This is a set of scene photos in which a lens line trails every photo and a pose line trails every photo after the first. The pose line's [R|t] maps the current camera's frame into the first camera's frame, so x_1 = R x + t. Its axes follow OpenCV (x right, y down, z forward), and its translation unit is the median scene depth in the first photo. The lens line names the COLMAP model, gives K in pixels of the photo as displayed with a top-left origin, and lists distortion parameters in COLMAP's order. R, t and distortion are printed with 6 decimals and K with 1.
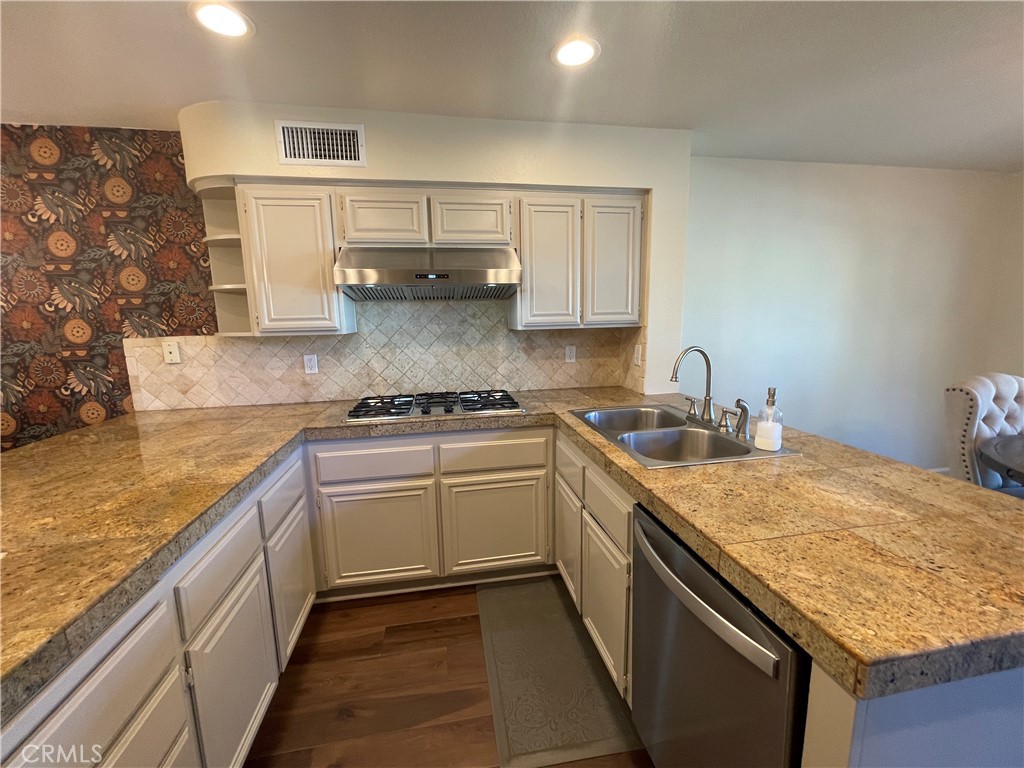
lens RADIAL K [[418.1, 0, 509.0], [0, 418.1, 382.2], [0, 0, 1]] dist [0.001151, 0.000310]
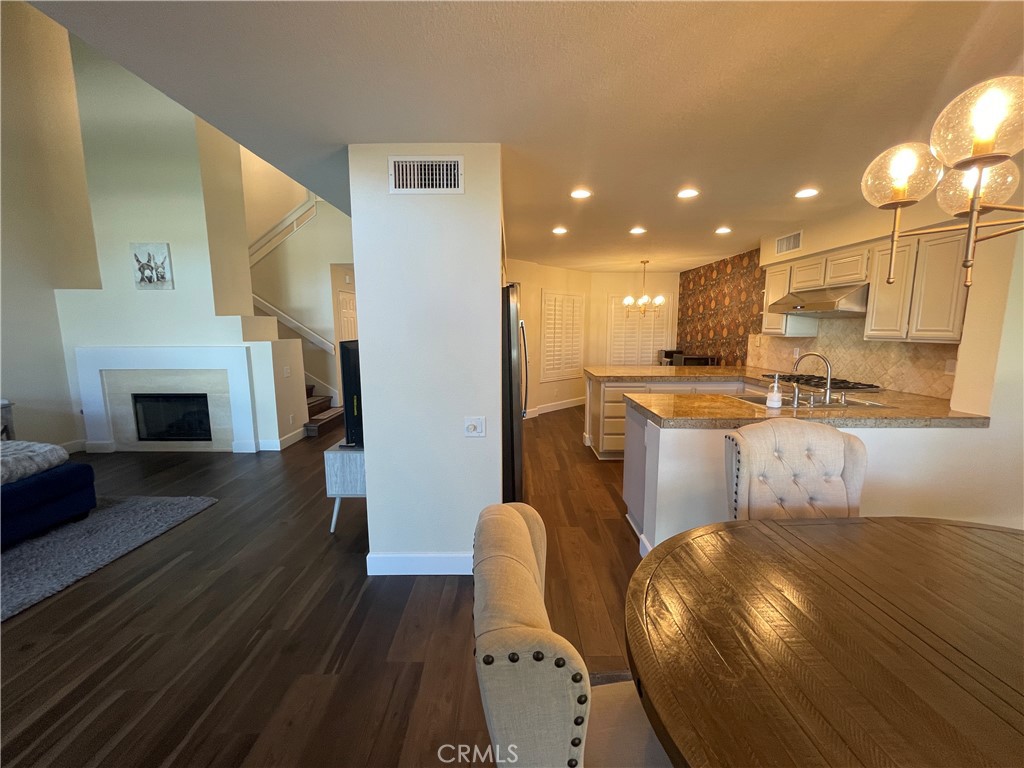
lens RADIAL K [[418.1, 0, 509.5], [0, 418.1, 383.2], [0, 0, 1]] dist [0.001151, 0.000310]
pose [[-0.177988, 0.155008, -0.971747, 1.681194], [-0.144685, 0.972660, 0.181655, -0.070279], [0.973338, 0.172929, -0.150695, 0.087012]]
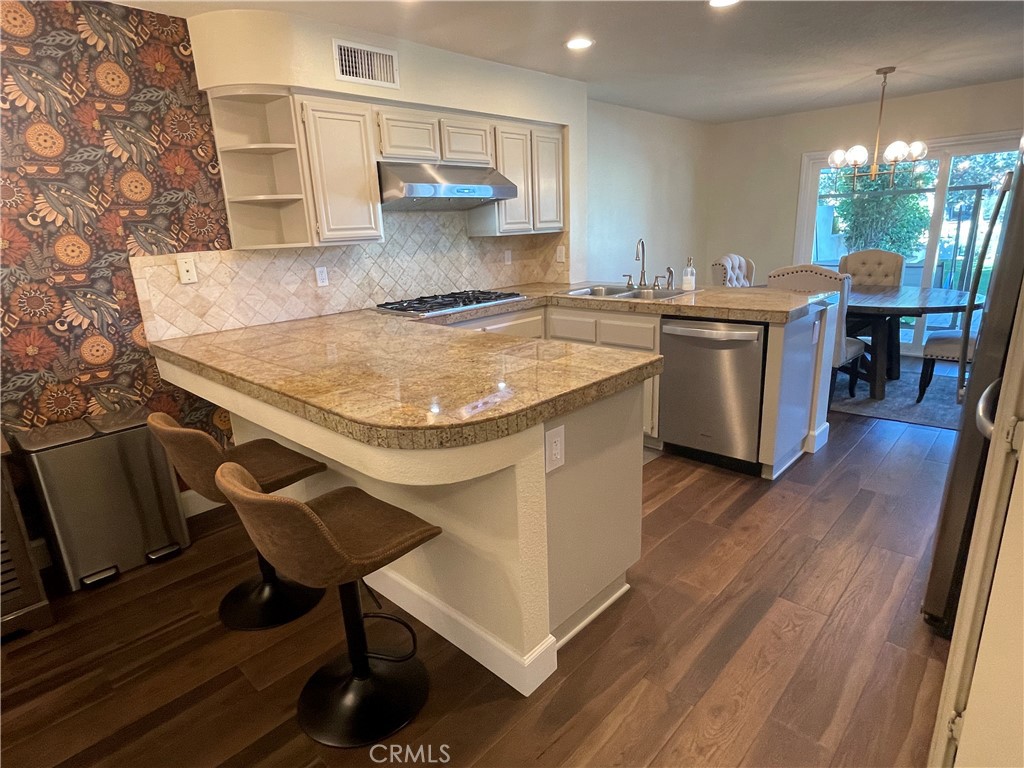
lens RADIAL K [[567.0, 0, 506.0], [0, 567.0, 386.8], [0, 0, 1]] dist [-0.012009, 0.007751]
pose [[0.807734, -0.174891, 0.563009, -1.010130], [0.118172, 0.983634, 0.136014, 0.092012], [-0.577583, -0.043332, 0.815181, -0.405755]]
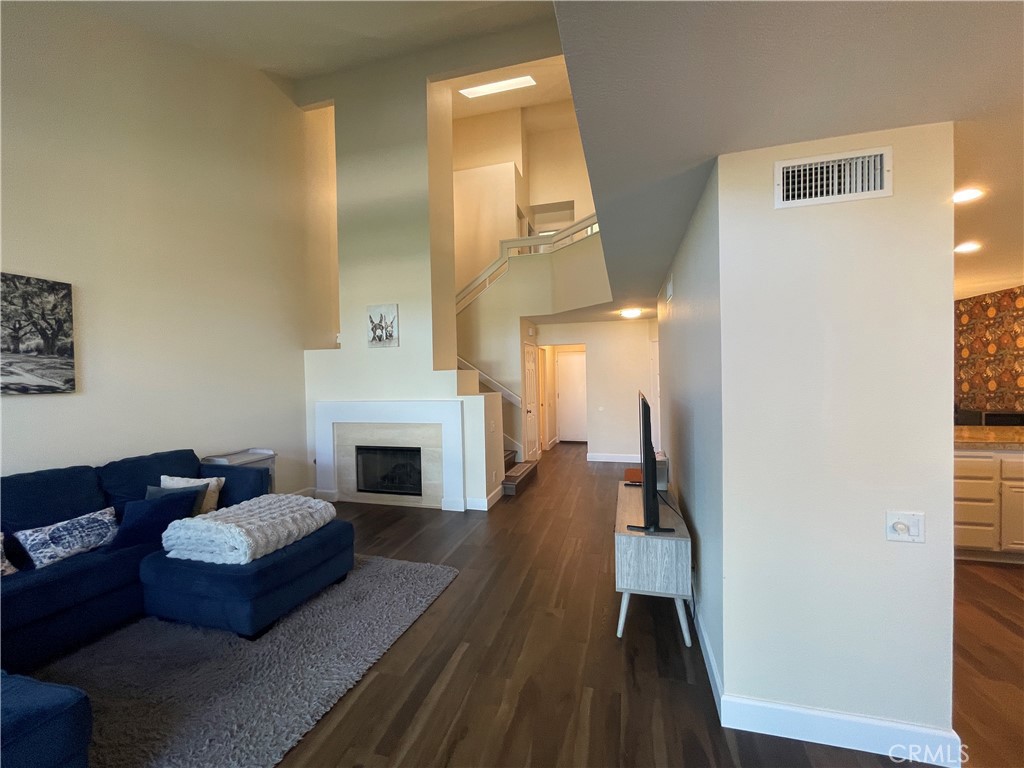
lens RADIAL K [[418.1, 0, 509.3], [0, 418.1, 383.1], [0, 0, 1]] dist [0.001151, 0.000310]
pose [[-0.431335, 0.041785, -0.901223, 1.606220], [-0.110712, 0.988925, 0.098839, 0.005351], [0.895373, 0.142409, -0.421933, -0.476773]]
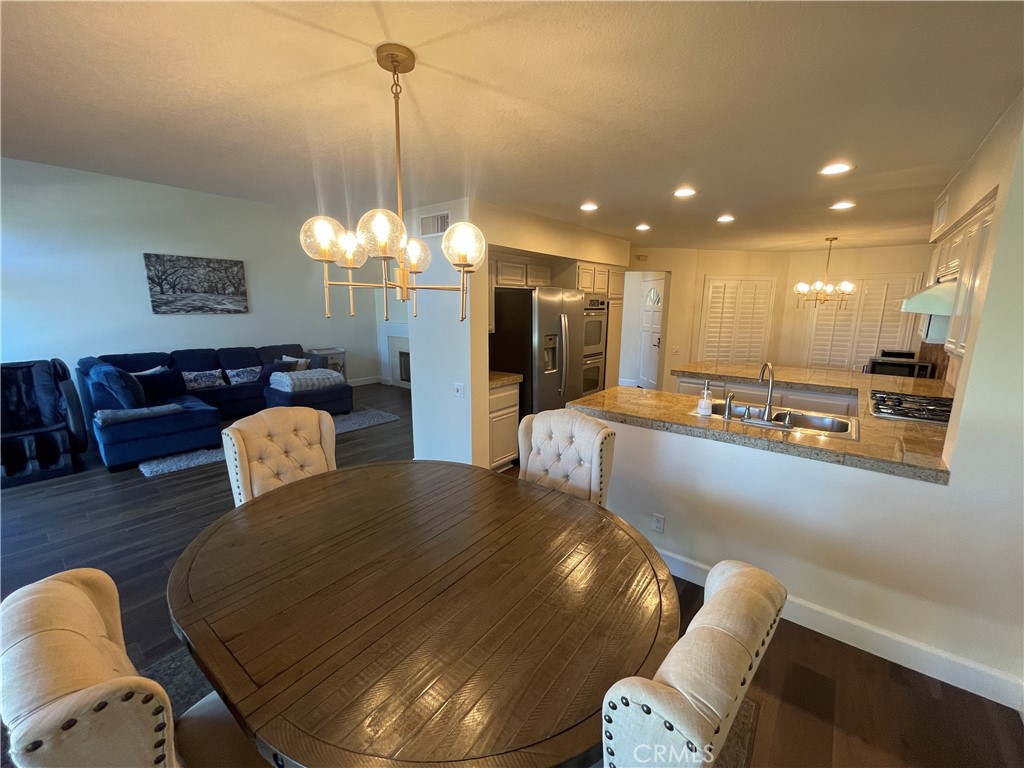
lens RADIAL K [[418.1, 0, 512.6], [0, 418.1, 382.3], [0, 0, 1]] dist [0.001151, 0.000310]
pose [[-0.754896, 0.138529, -0.641048, 1.536106], [-0.090470, 0.946098, 0.310988, -0.295252], [0.649575, 0.292759, -0.701672, 1.097171]]
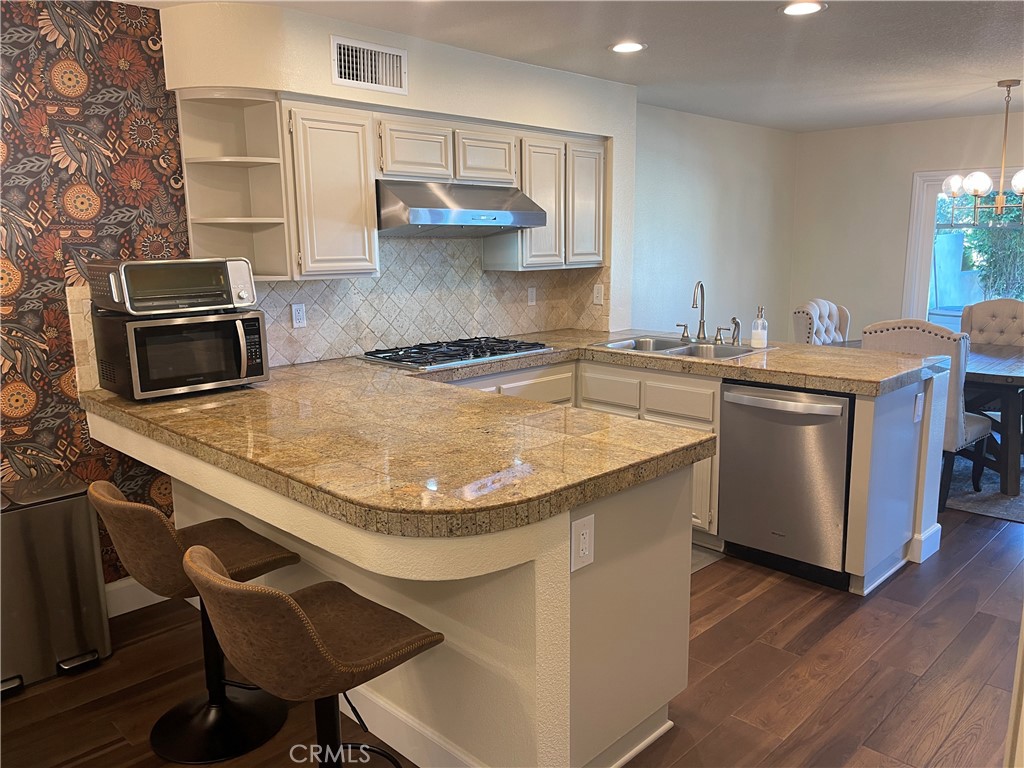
lens RADIAL K [[774.2, 0, 522.6], [0, 774.2, 384.8], [0, 0, 1]] dist [0.046900, -0.064502]
pose [[0.812390, -0.093163, 0.575624, -1.083070], [0.083338, 0.995571, 0.043513, 0.065091], [-0.577129, 0.012622, 0.816556, -0.502092]]
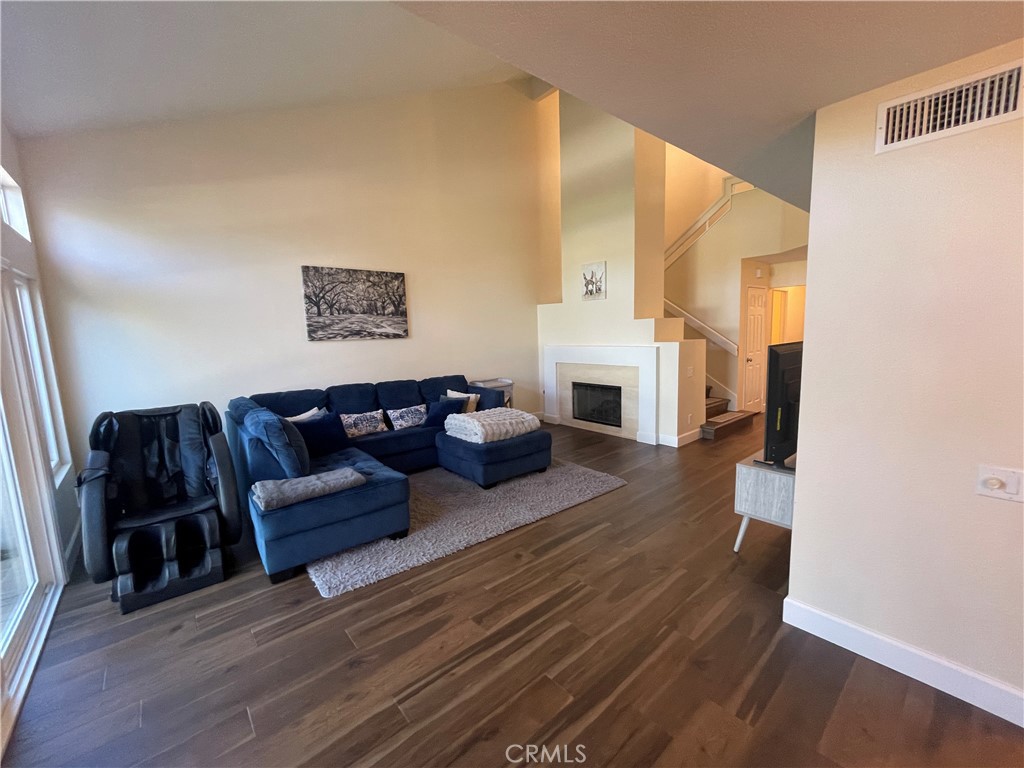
lens RADIAL K [[418.1, 0, 510.1], [0, 418.1, 382.5], [0, 0, 1]] dist [0.001151, 0.000310]
pose [[-0.861291, 0.109673, -0.496135, 1.686503], [-0.030226, 0.963640, 0.265490, -0.069927], [0.507213, 0.243661, -0.826659, -0.023229]]
